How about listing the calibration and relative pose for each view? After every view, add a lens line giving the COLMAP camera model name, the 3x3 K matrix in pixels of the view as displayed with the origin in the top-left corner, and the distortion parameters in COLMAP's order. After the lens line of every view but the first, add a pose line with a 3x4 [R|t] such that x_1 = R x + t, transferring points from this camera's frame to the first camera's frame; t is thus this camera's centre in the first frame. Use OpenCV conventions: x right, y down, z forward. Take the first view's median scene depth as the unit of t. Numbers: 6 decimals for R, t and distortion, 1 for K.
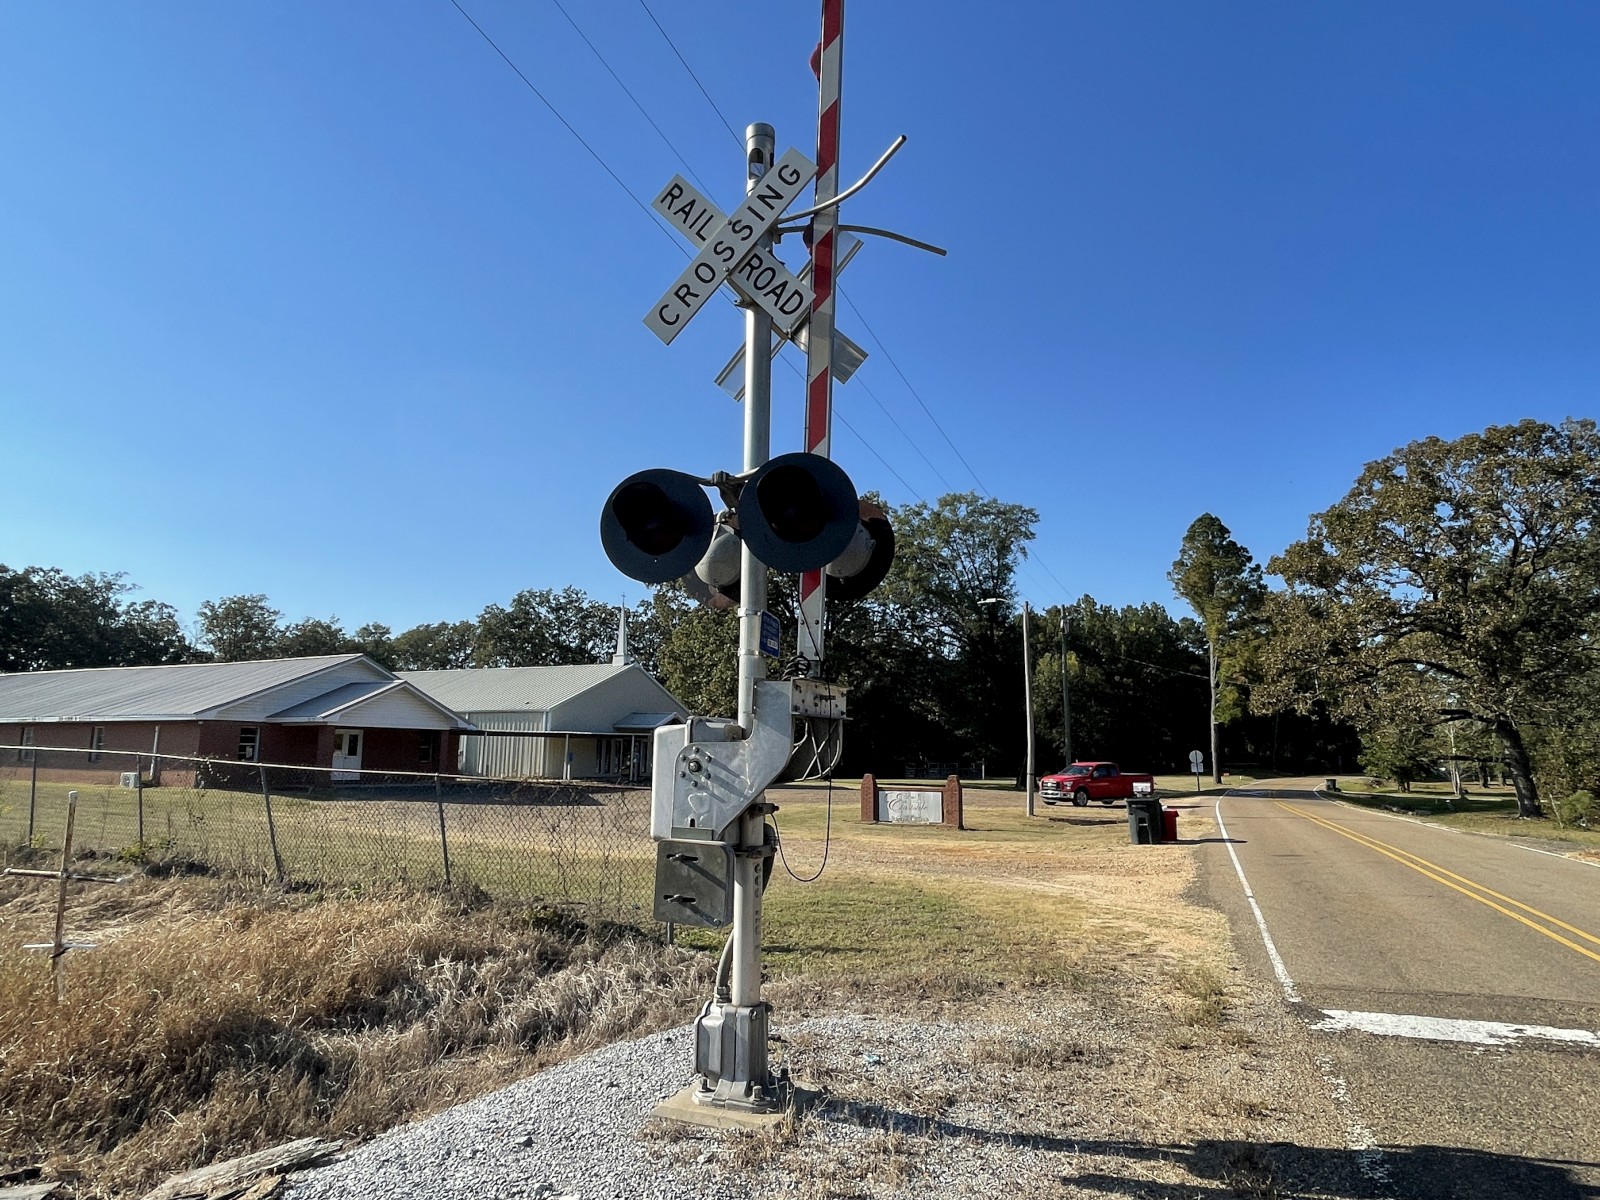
lens RADIAL K [[937.7, 0, 800.0], [0, 937.7, 600.0], [0, 0, 1]] dist [-0.001128, 0.000164]
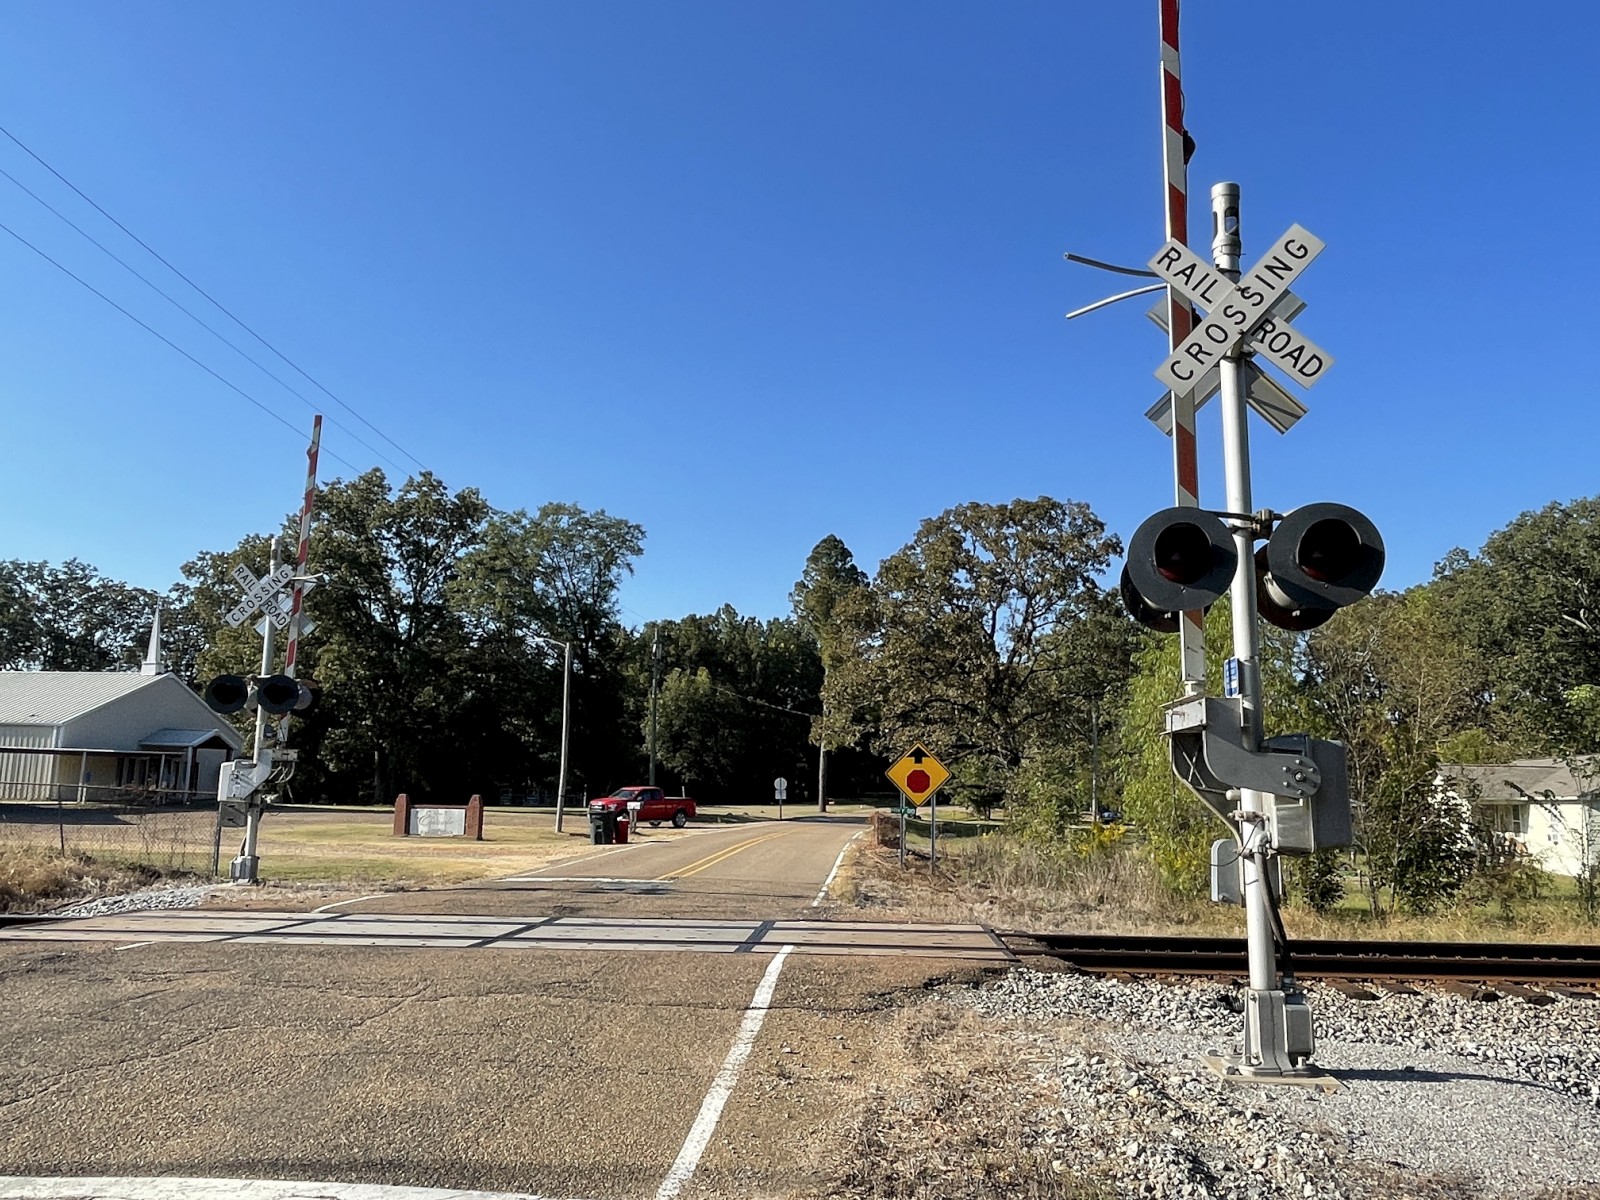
lens RADIAL K [[1184.8, 0, 807.5], [0, 1184.8, 600.2], [0, 0, 1]] dist [0.001077, -0.004559]
pose [[0.944574, 0.059160, 0.322924, 0.020679], [-0.063040, 0.998010, 0.001558, -0.029461], [-0.322189, -0.021828, 0.946424, -0.183664]]
